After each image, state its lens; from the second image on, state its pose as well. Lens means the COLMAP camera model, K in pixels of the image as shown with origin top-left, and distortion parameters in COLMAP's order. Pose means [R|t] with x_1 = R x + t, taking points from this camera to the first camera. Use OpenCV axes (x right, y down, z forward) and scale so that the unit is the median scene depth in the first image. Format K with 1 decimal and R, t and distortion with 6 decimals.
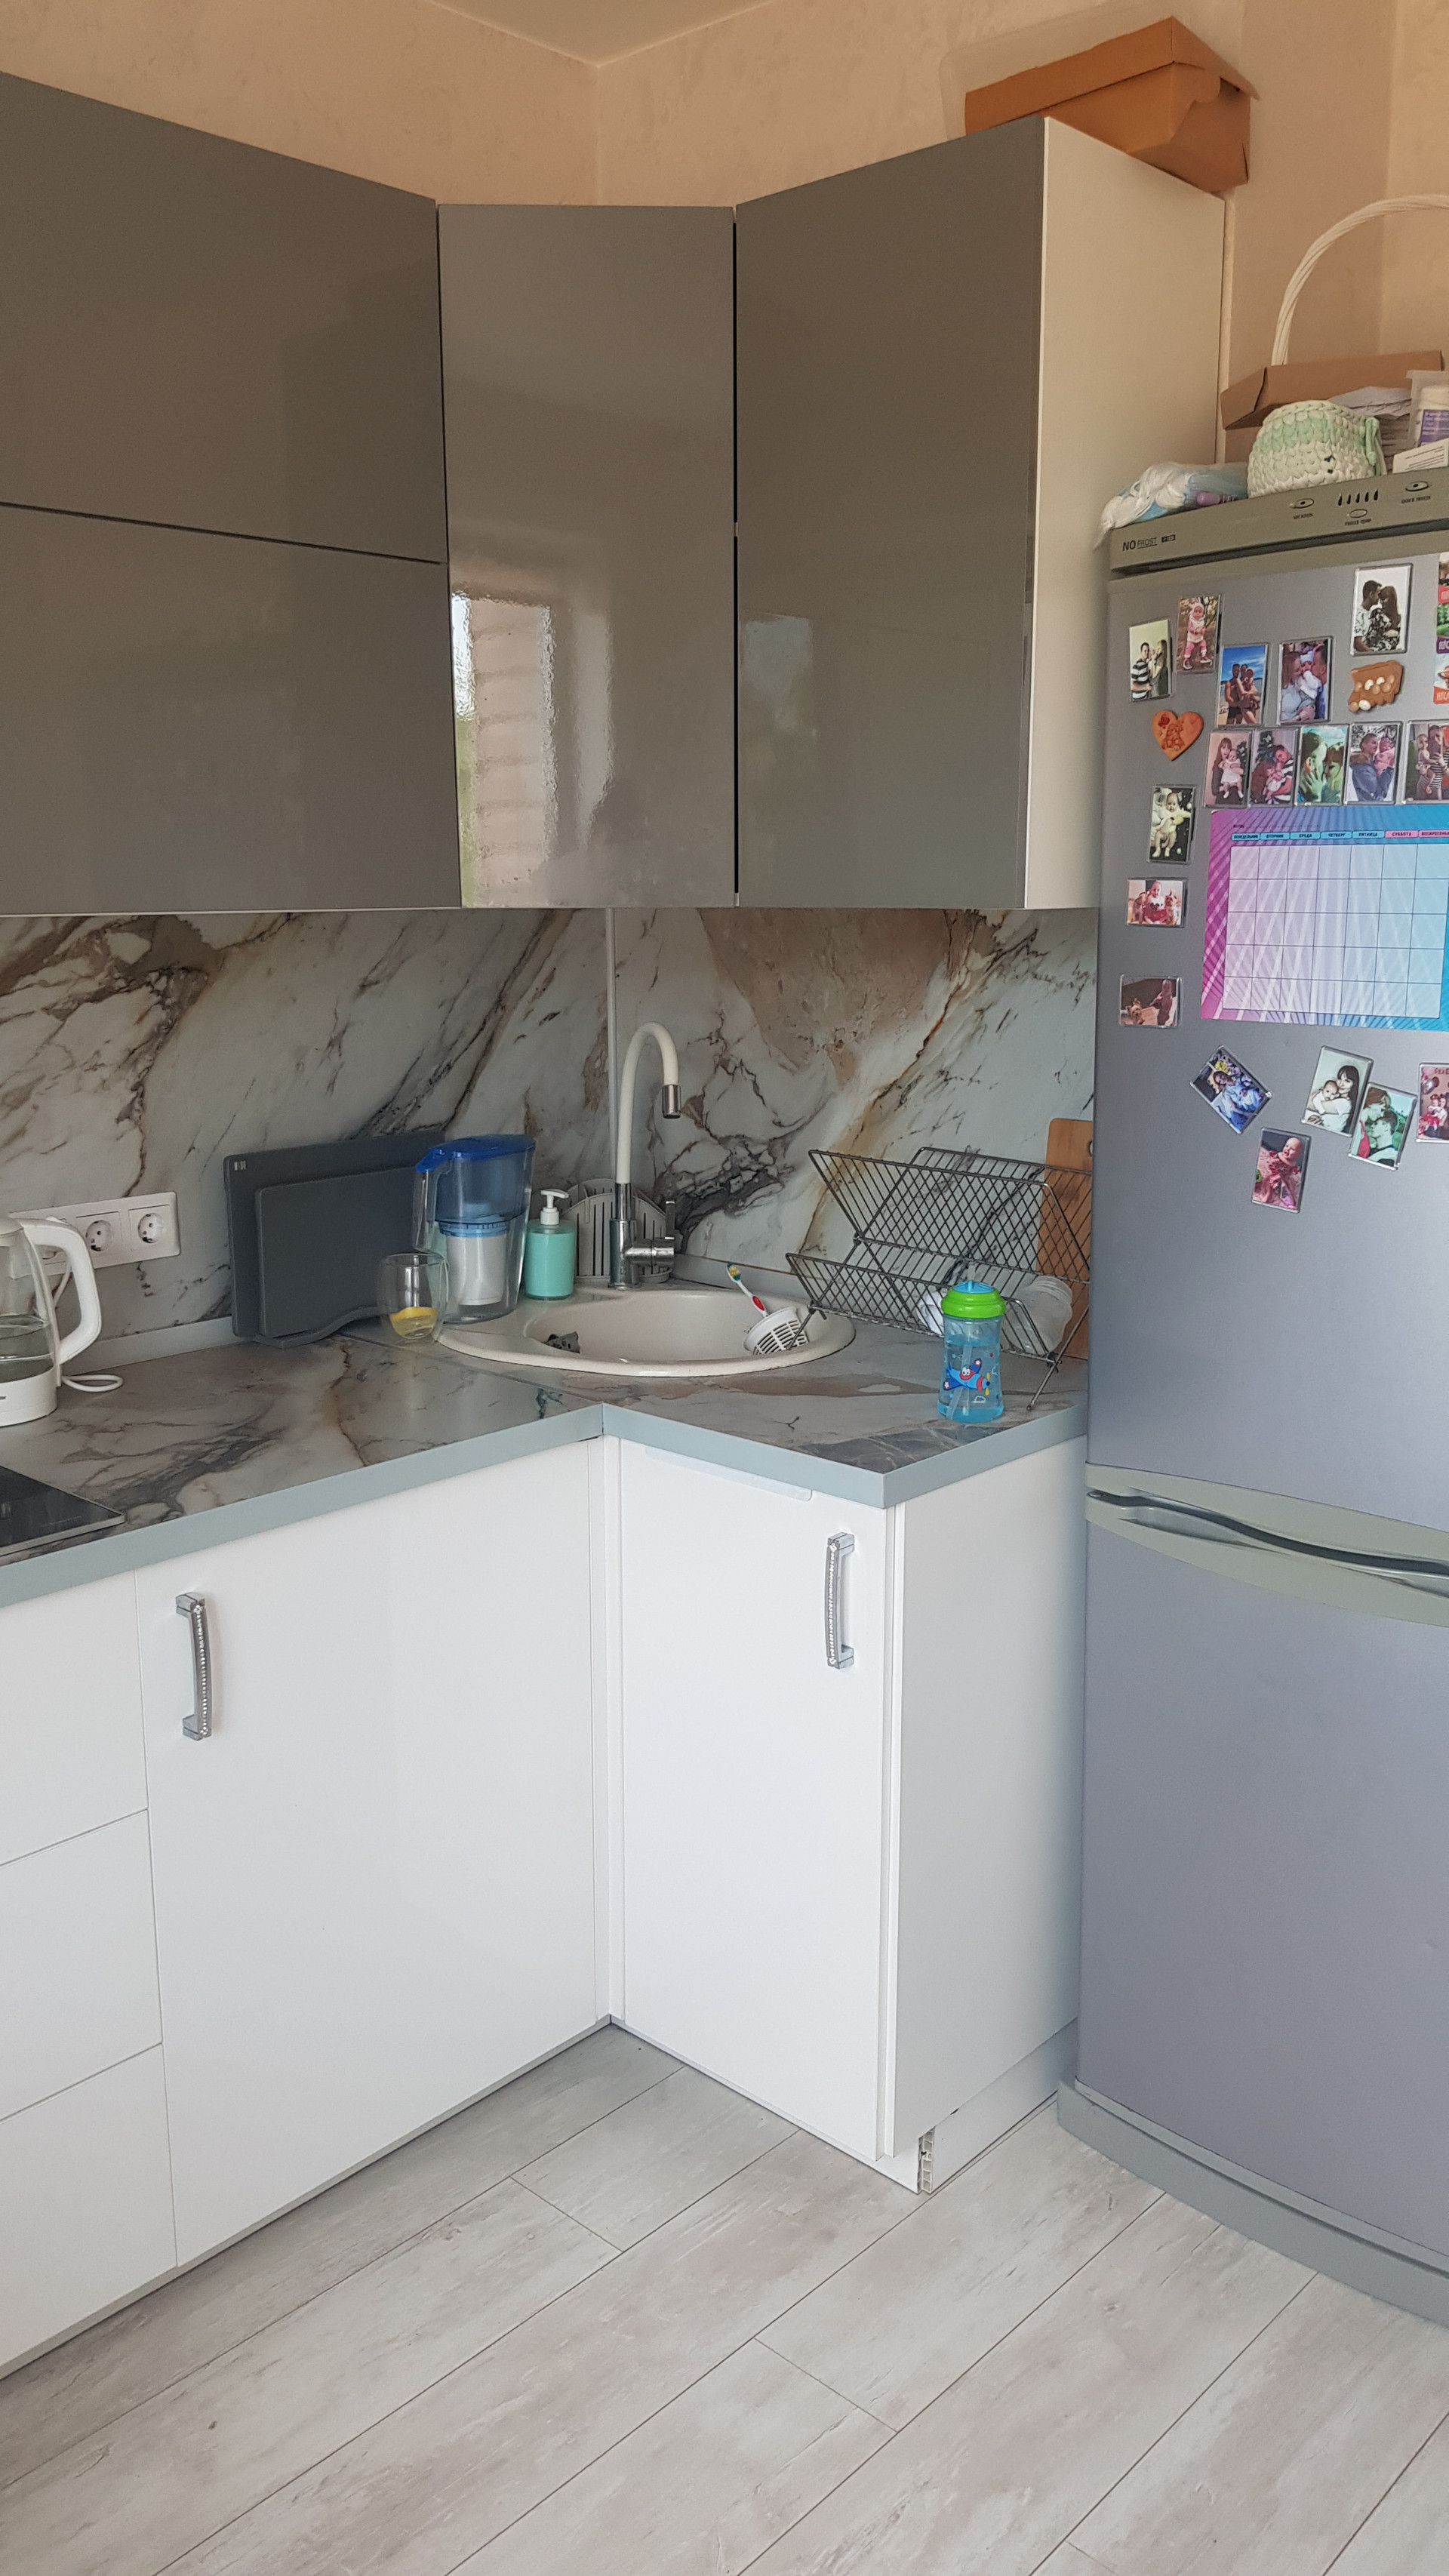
lens RADIAL K [[2035.7, 0, 724.5], [0, 2035.7, 1288.0], [0, 0, 1]] dist [-0.006456, -0.002155]
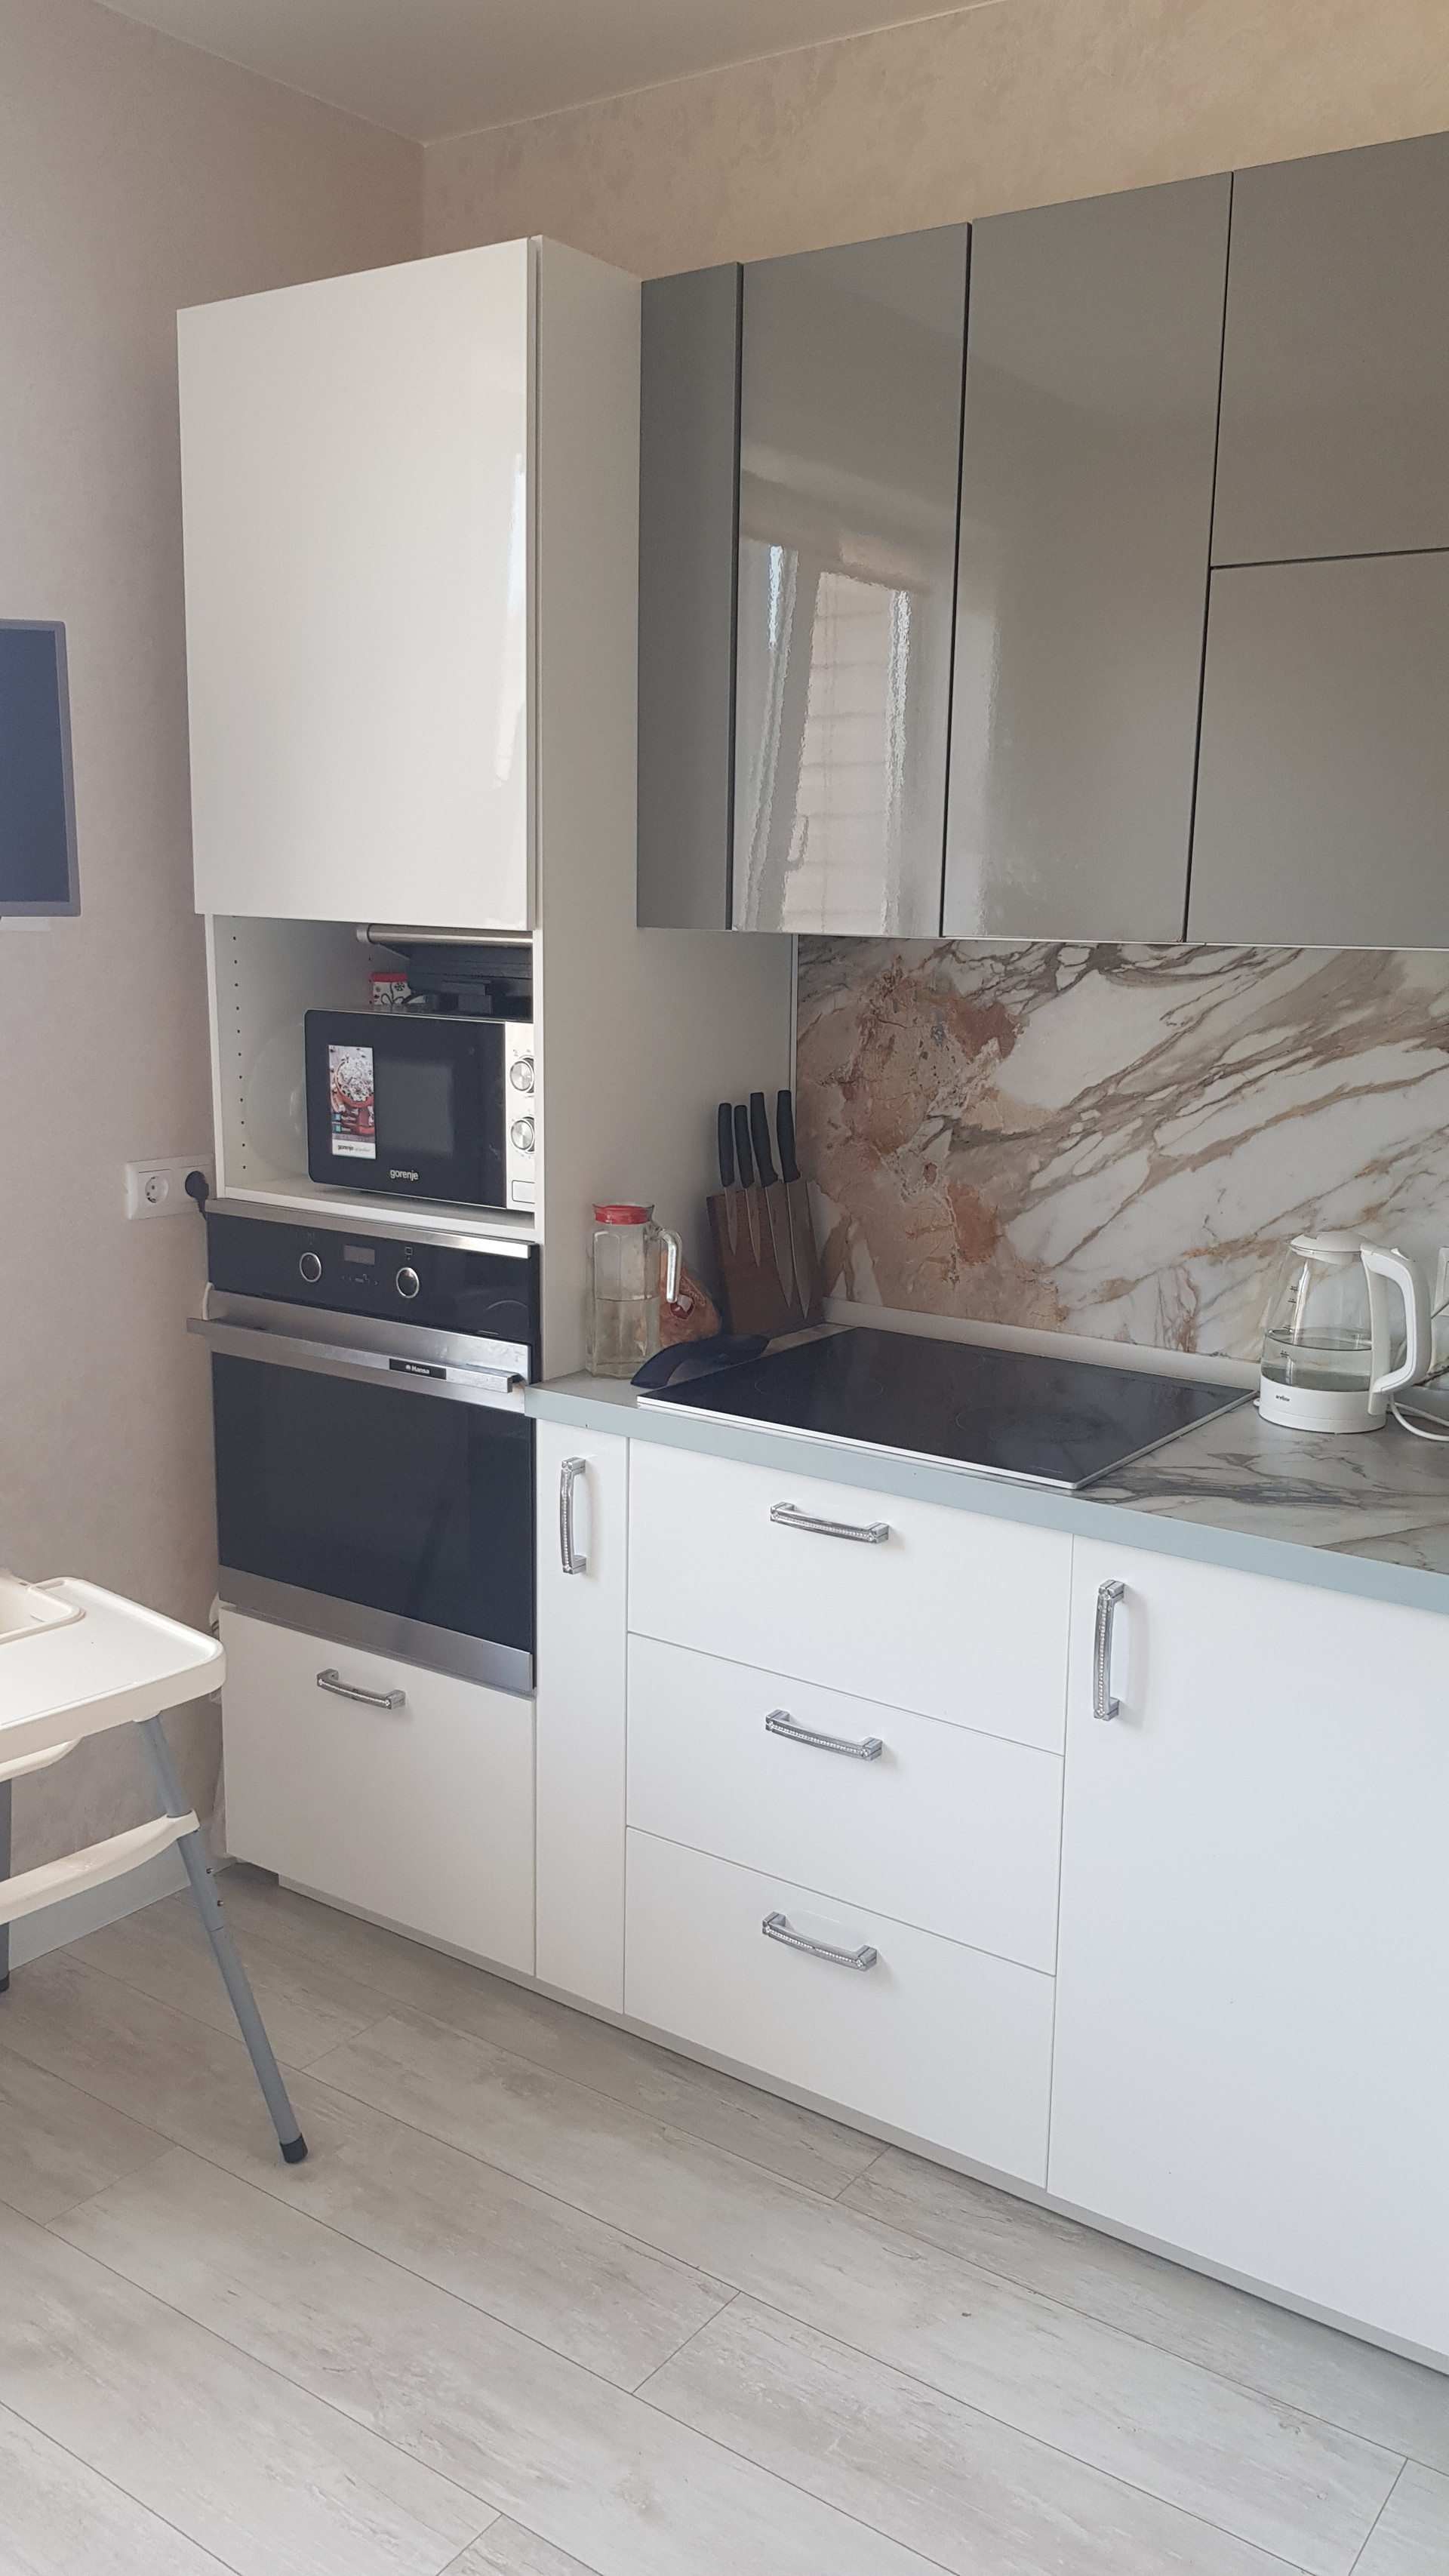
lens RADIAL K [[2000.7, 0, 724.5], [0, 2000.7, 1288.0], [0, 0, 1]] dist [-0.002861, -0.005743]
pose [[0.141487, 0.200837, -0.969353, 0.651496], [-0.231012, 0.958867, 0.164945, -0.114501], [0.962608, 0.200595, 0.182063, 0.561573]]
